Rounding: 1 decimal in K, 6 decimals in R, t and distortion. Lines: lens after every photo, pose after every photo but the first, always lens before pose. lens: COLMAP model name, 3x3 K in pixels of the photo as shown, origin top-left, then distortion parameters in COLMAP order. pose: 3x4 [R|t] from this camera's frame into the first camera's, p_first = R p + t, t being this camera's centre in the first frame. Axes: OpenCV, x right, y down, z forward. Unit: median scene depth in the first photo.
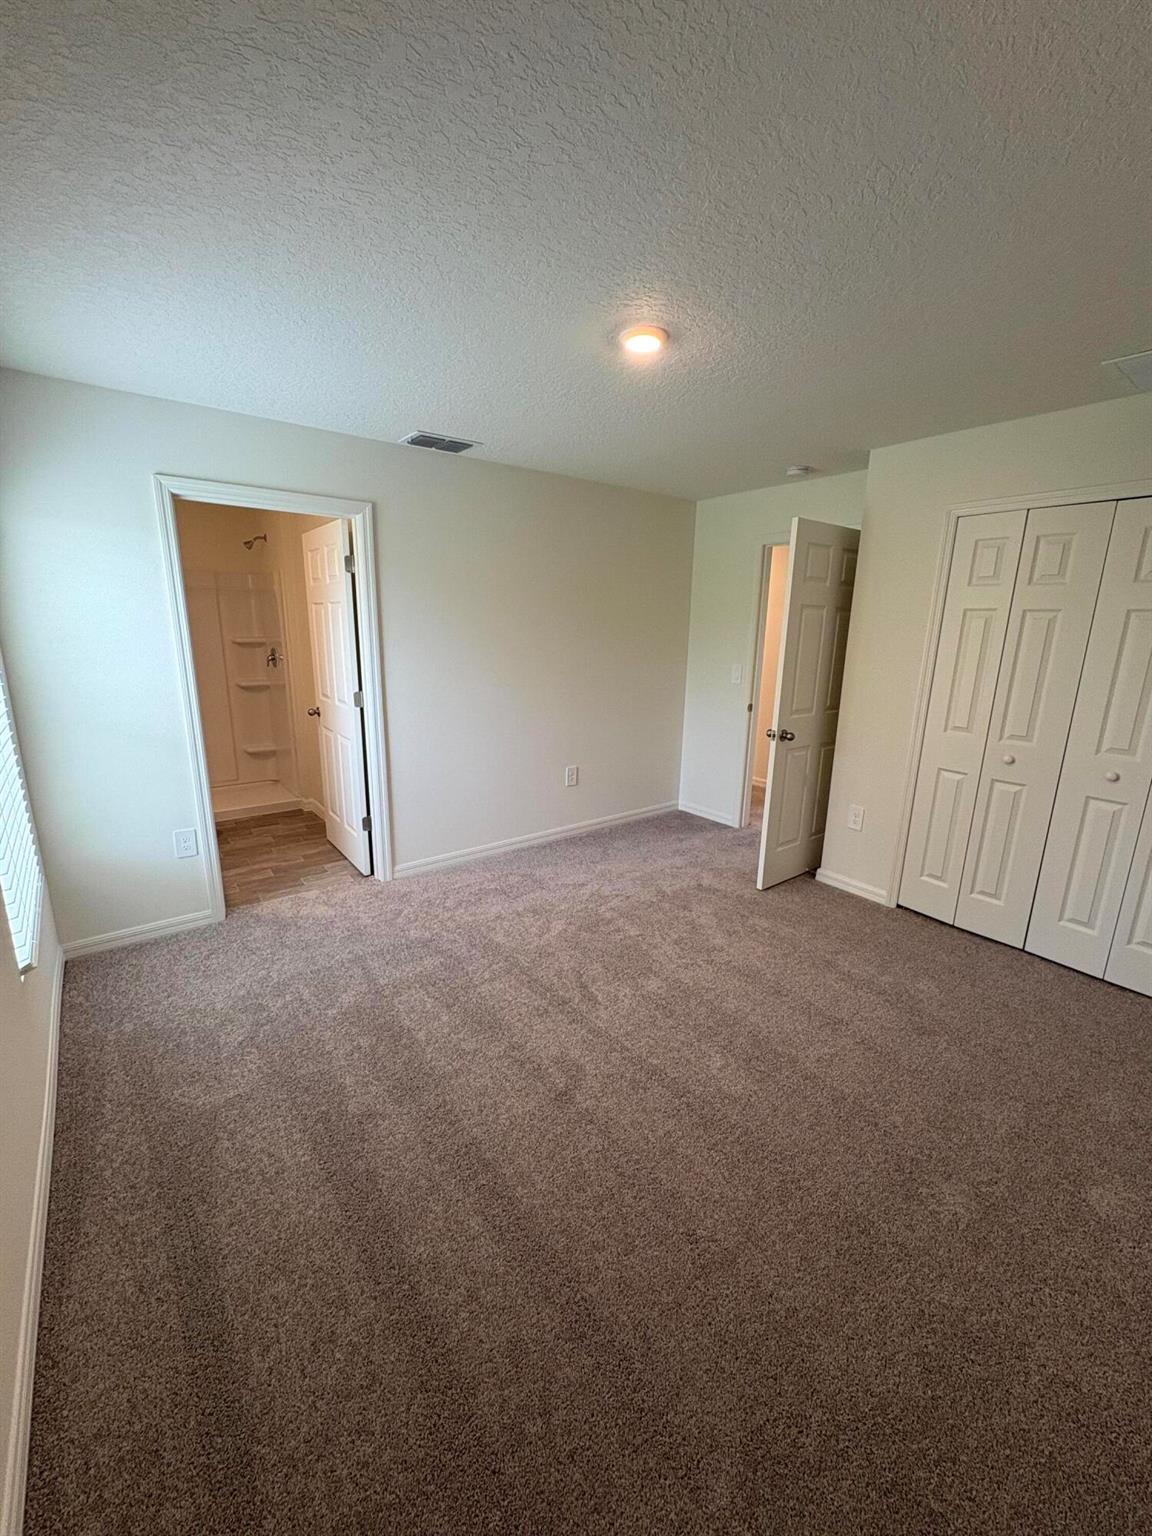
lens RADIAL K [[610.9, 0, 574.7], [0, 610.9, 771.5], [0, 0, 1]] dist [-0.003037, 0.000133]
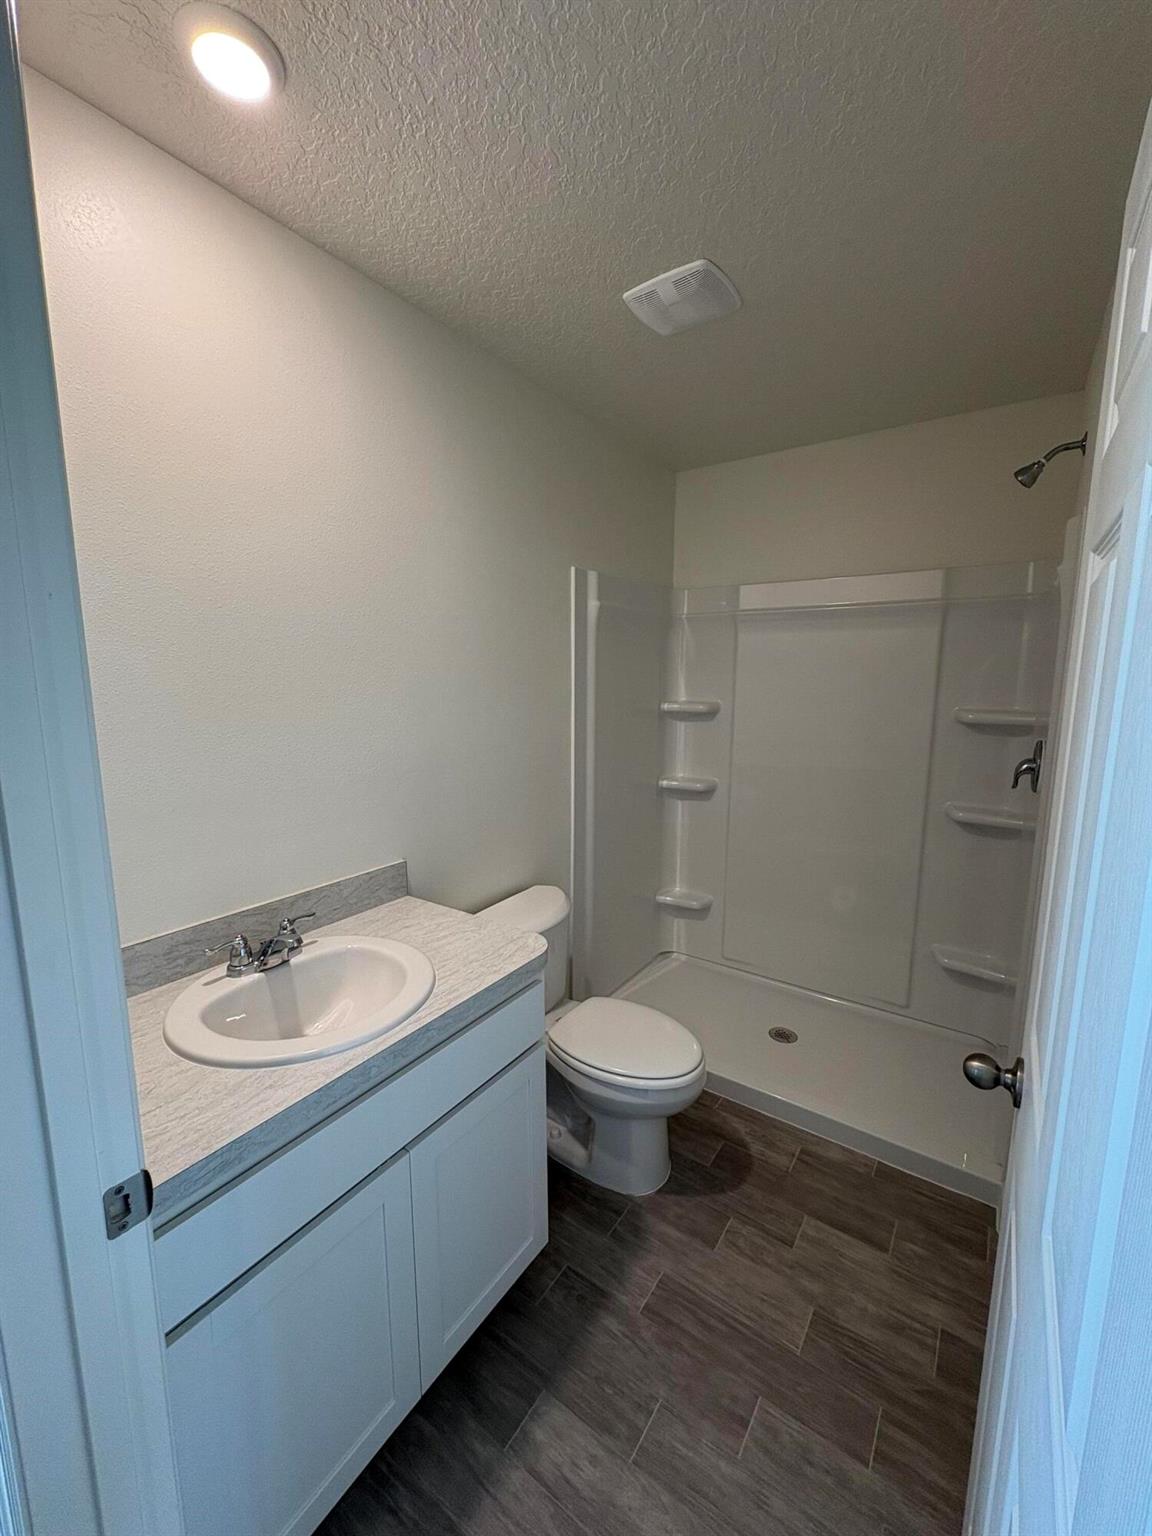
lens RADIAL K [[610.9, 0, 569.8], [0, 610.9, 774.0], [0, 0, 1]] dist [-0.003037, 0.000133]
pose [[0.298444, 0.126110, -0.946059, -0.246762], [-0.213755, 0.974885, 0.062521, -0.158852], [0.930183, 0.183566, 0.317905, 0.677408]]
